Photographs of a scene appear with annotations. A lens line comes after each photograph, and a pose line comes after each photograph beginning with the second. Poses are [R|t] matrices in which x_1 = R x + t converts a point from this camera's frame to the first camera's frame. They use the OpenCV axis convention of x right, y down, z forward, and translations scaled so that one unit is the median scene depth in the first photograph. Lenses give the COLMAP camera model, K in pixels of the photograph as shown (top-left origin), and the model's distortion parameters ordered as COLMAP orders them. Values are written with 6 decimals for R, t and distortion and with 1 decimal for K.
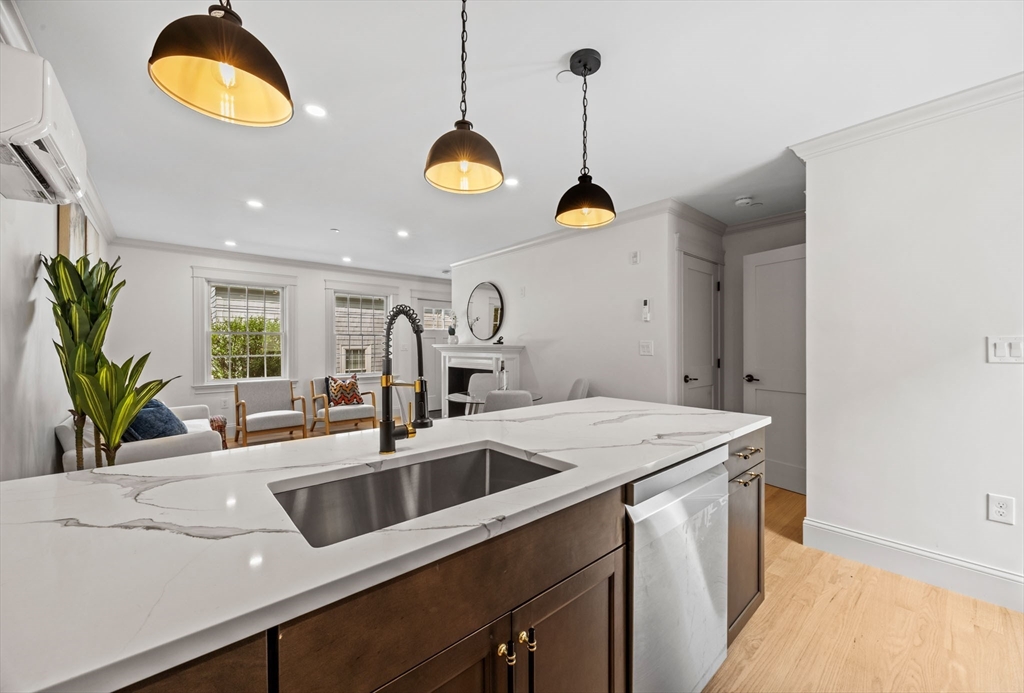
lens RADIAL K [[396.3, 0, 512.7], [0, 396.3, 347.6], [0, 0, 1]] dist [-0.000244, 0.000135]
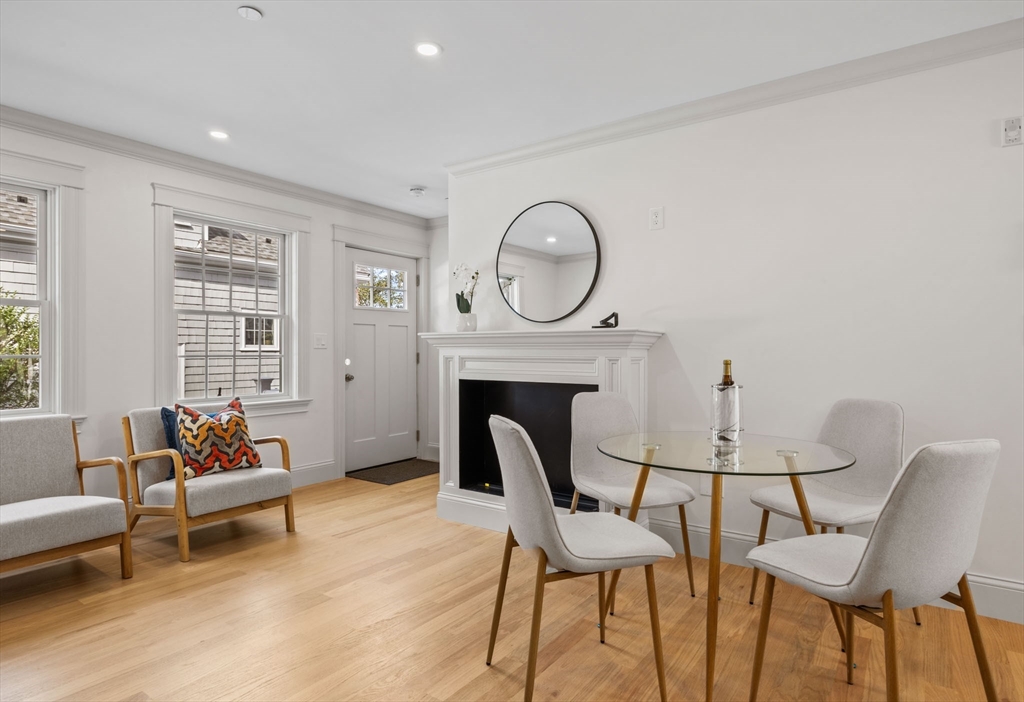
lens RADIAL K [[573.6, 0, 513.0], [0, 573.6, 348.8], [0, 0, 1]] dist [0.009062, 0.001918]
pose [[0.972635, 0.000030, 0.232339, -0.257282], [0.001352, 0.999982, -0.005787, 0.015826], [-0.232335, 0.005943, 0.972618, 0.317854]]
